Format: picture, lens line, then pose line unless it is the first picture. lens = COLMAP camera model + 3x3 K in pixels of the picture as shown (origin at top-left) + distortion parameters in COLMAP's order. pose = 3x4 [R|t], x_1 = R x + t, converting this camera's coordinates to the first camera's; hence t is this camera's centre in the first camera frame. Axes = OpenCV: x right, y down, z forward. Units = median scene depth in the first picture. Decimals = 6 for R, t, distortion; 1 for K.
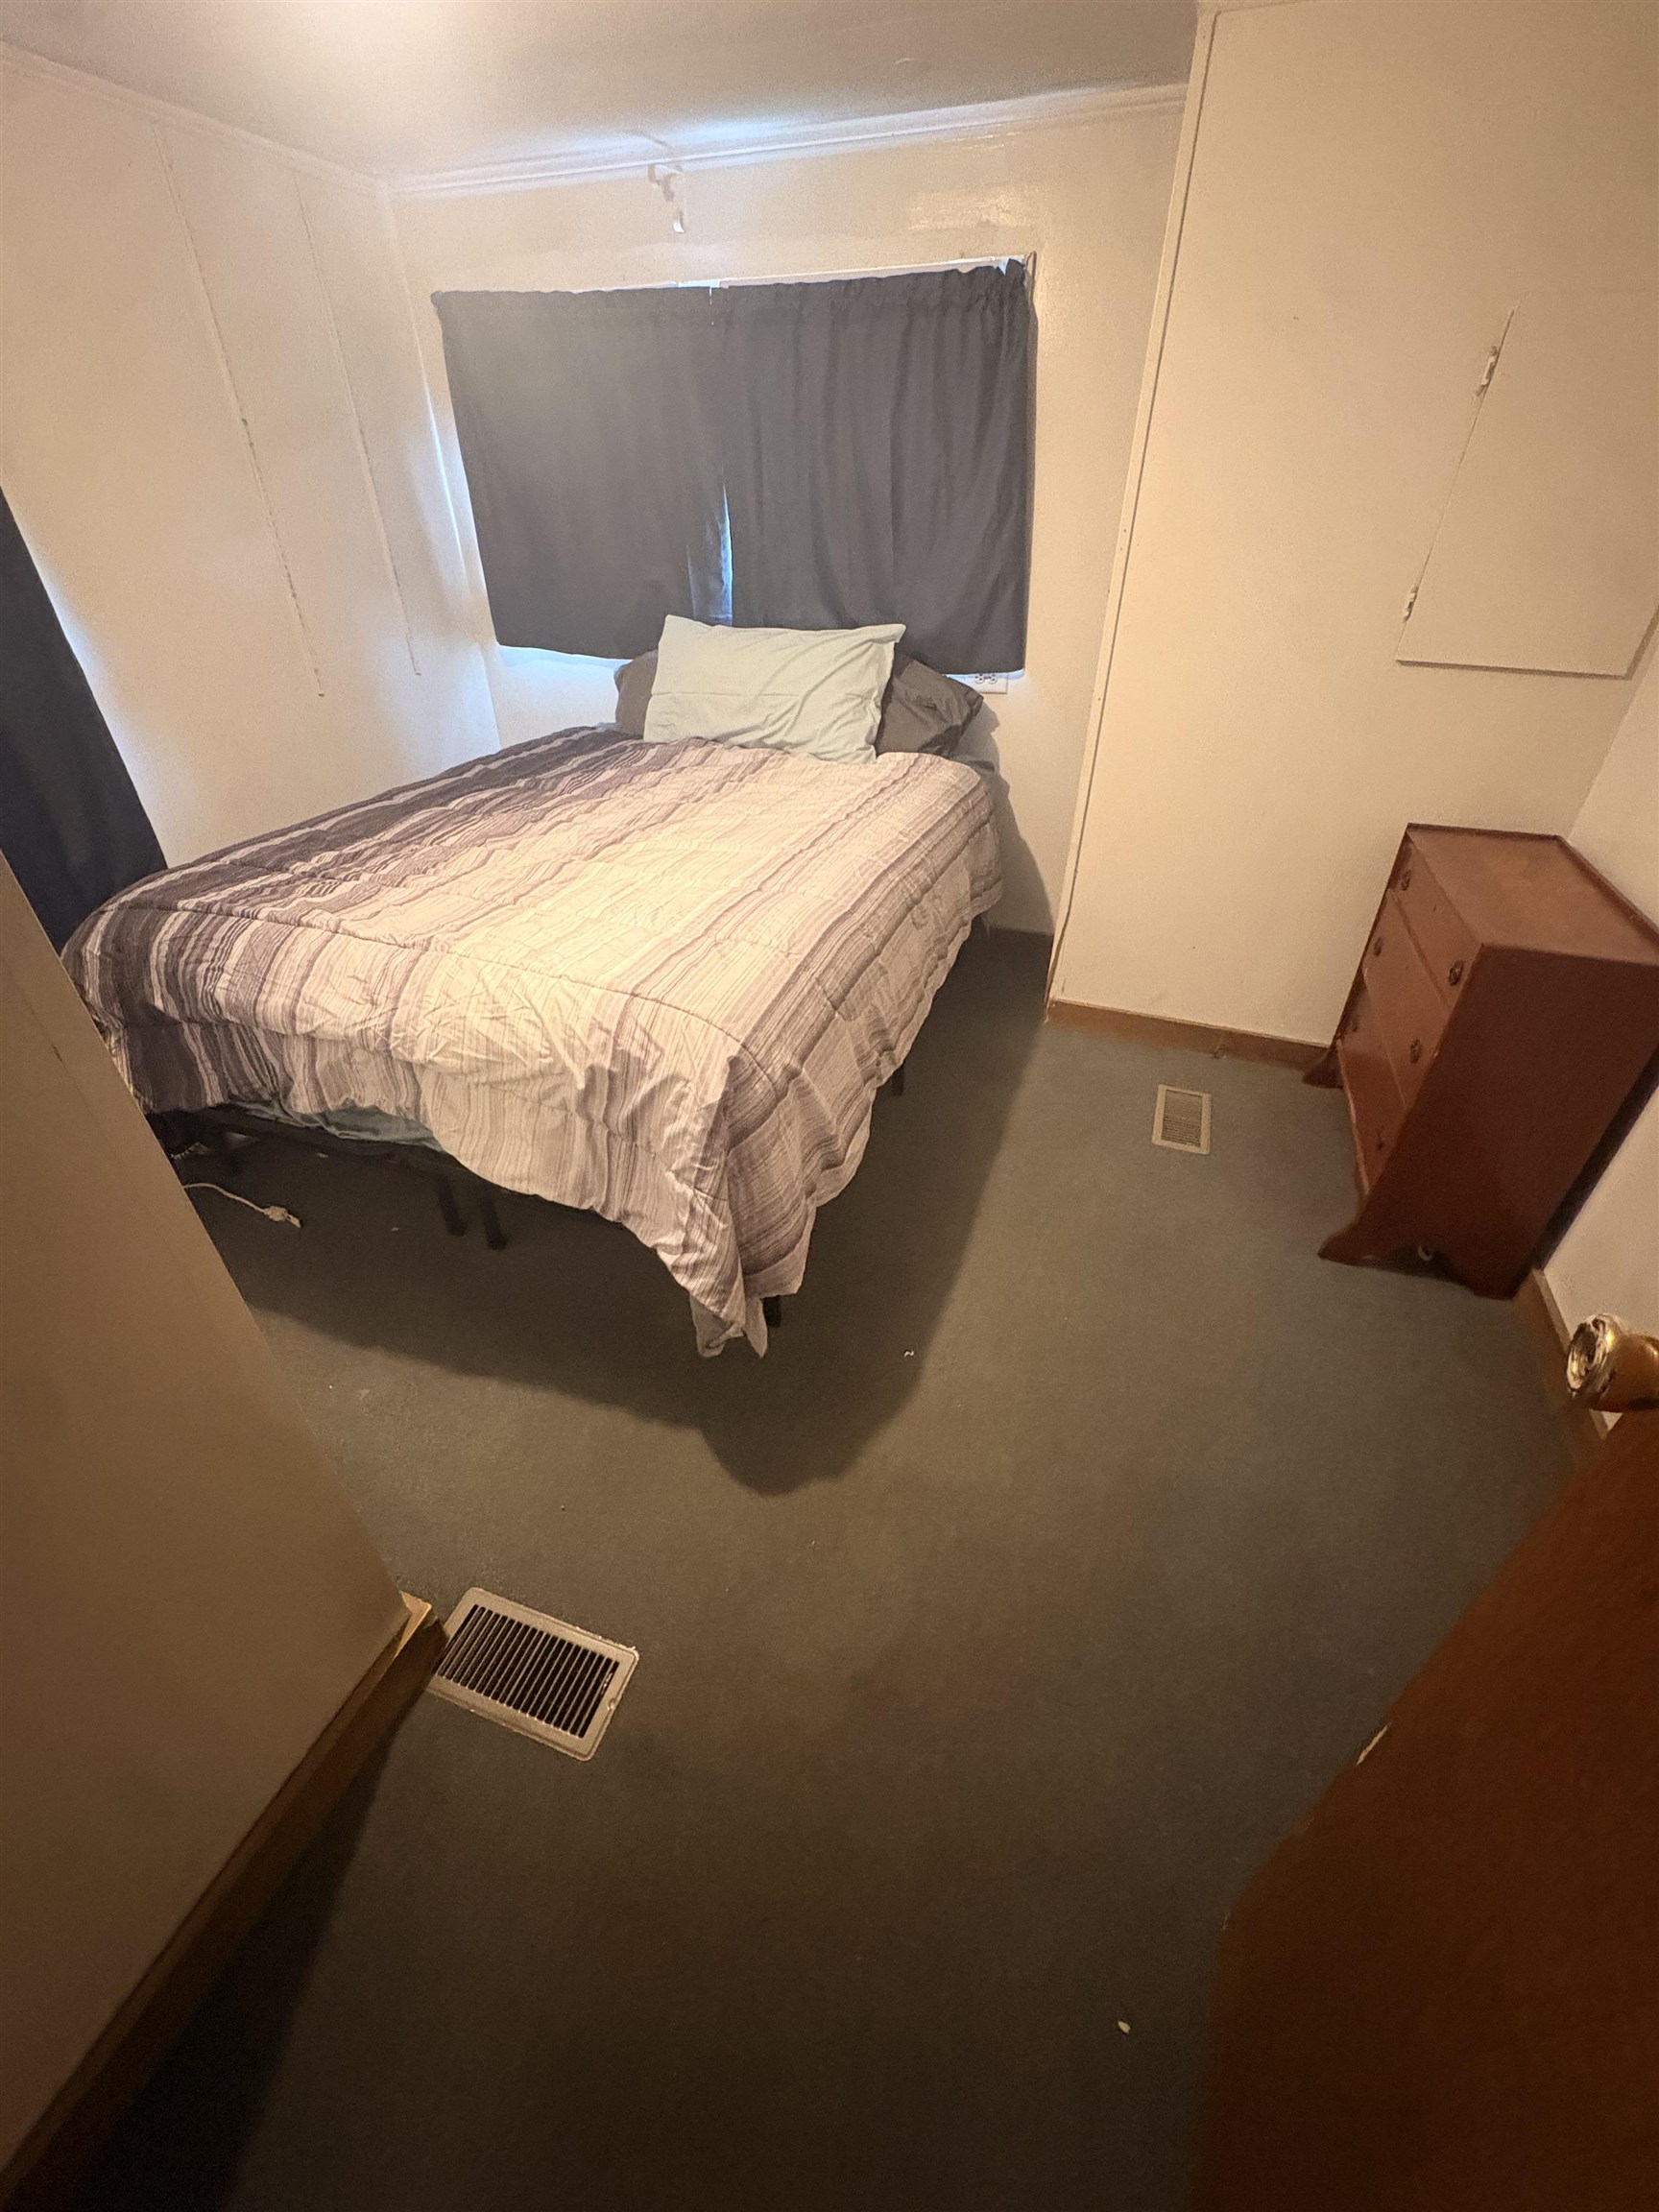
lens RADIAL K [[888.4, 0, 827.5], [0, 888.4, 1106.7], [0, 0, 1]] dist [0.002520, 0.000111]
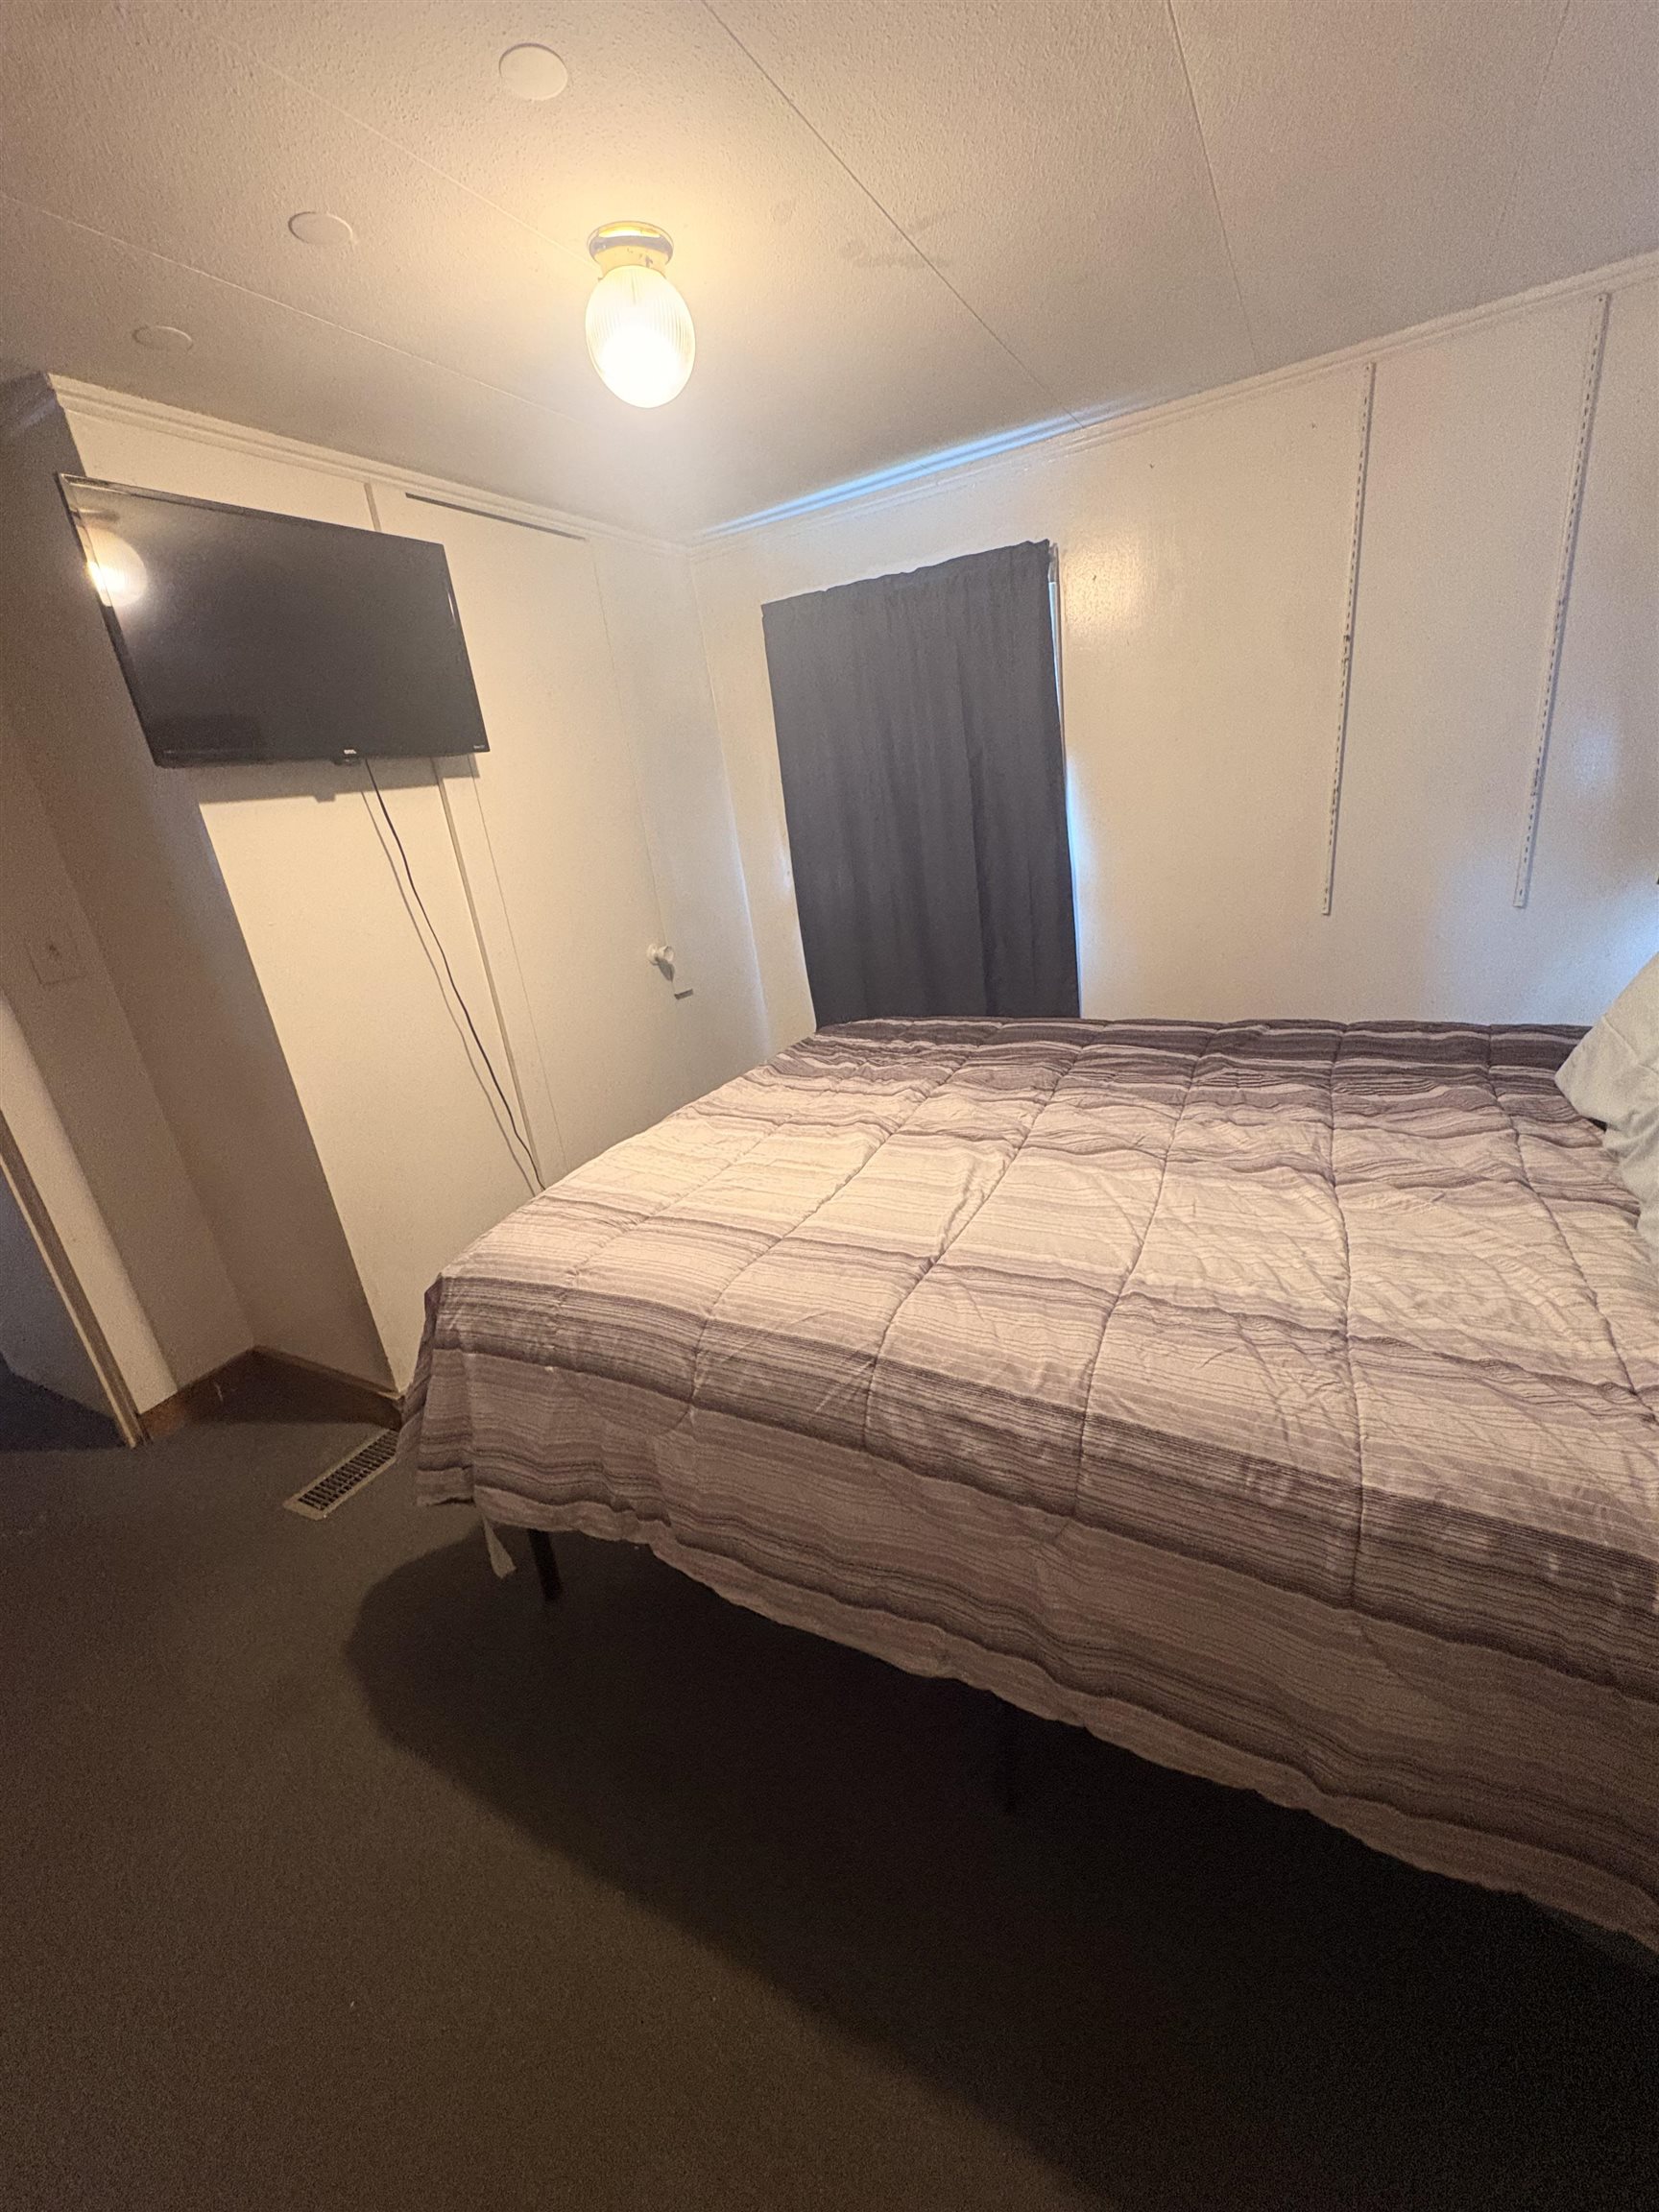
lens RADIAL K [[888.4, 0, 829.0], [0, 888.4, 1103.0], [0, 0, 1]] dist [0.002520, 0.000111]
pose [[-0.142772, 0.346734, -0.927034, 0.504248], [-0.456283, 0.808104, 0.372523, -0.563541], [0.878307, 0.476175, 0.042834, 0.846341]]
